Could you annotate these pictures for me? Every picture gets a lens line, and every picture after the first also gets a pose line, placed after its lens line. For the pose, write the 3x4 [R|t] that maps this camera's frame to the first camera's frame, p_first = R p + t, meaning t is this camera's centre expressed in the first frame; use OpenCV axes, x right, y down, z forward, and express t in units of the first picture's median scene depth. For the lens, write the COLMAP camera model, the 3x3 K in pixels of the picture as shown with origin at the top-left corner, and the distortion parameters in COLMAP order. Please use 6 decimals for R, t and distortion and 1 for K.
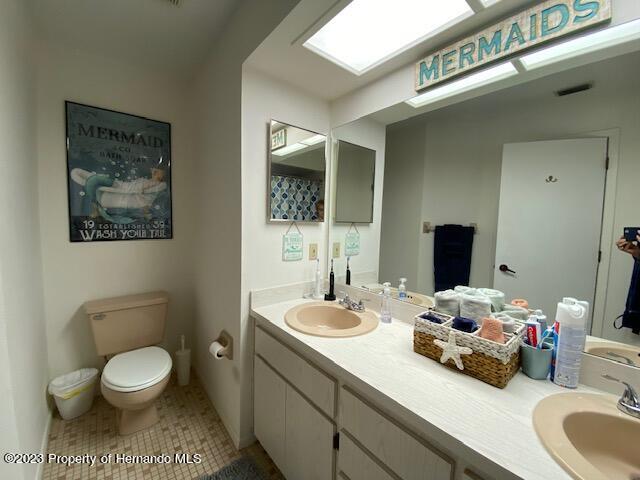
lens RADIAL K [[262.0, 0, 317.6], [0, 262.0, 238.8], [0, 0, 1]] dist [-0.009212, -0.003495]
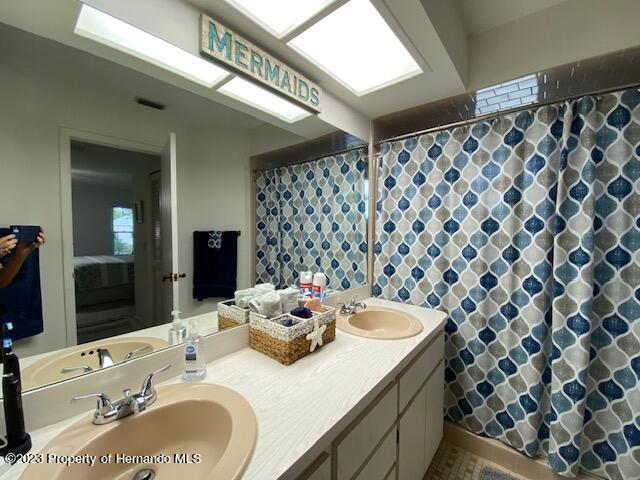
lens RADIAL K [[262.0, 0, 317.6], [0, 262.0, 239.2], [0, 0, 1]] dist [-0.009212, -0.003495]
pose [[-0.184492, -0.072718, 0.980140, -0.527032], [0.061102, 0.994481, 0.085284, -0.092123], [-0.980933, 0.075623, -0.179031, 0.999191]]
